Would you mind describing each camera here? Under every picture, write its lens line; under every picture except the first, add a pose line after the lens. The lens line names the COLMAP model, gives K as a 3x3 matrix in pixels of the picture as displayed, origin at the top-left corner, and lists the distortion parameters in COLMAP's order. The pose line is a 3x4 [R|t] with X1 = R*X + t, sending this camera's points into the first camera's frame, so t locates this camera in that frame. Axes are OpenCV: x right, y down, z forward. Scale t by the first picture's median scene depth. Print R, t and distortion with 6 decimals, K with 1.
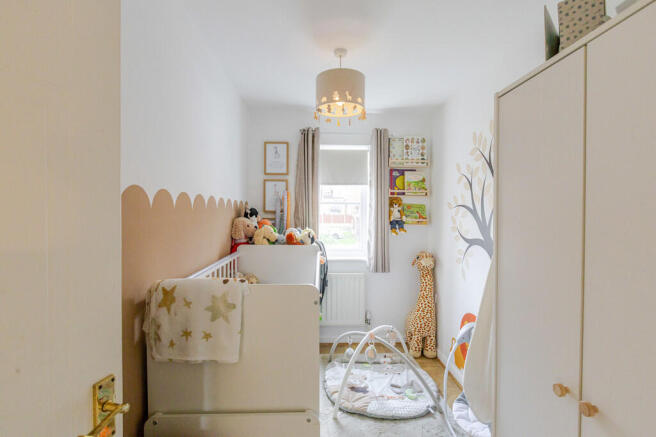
lens RADIAL K [[302.4, 0, 328.4], [0, 302.4, 215.7], [0, 0, 1]] dist [-0.008865, -0.000098]
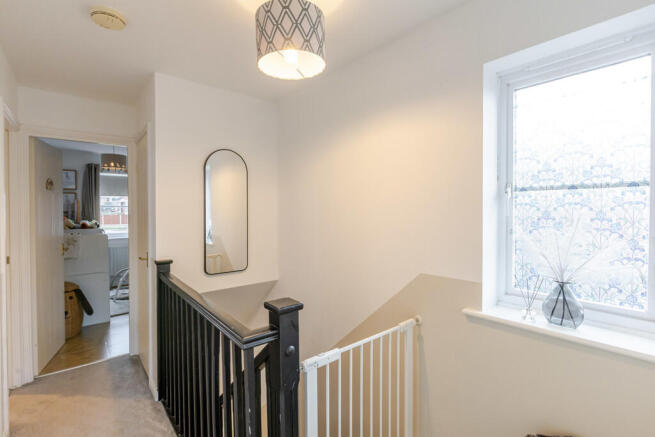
lens RADIAL K [[301.9, 0, 330.2], [0, 301.9, 214.7], [0, 0, 1]] dist [-0.008865, -0.000098]
pose [[0.788674, -0.025438, 0.614285, -0.050795], [0.022251, 0.999670, 0.012830, 0.014344], [-0.614408, 0.003550, 0.788980, -1.196435]]
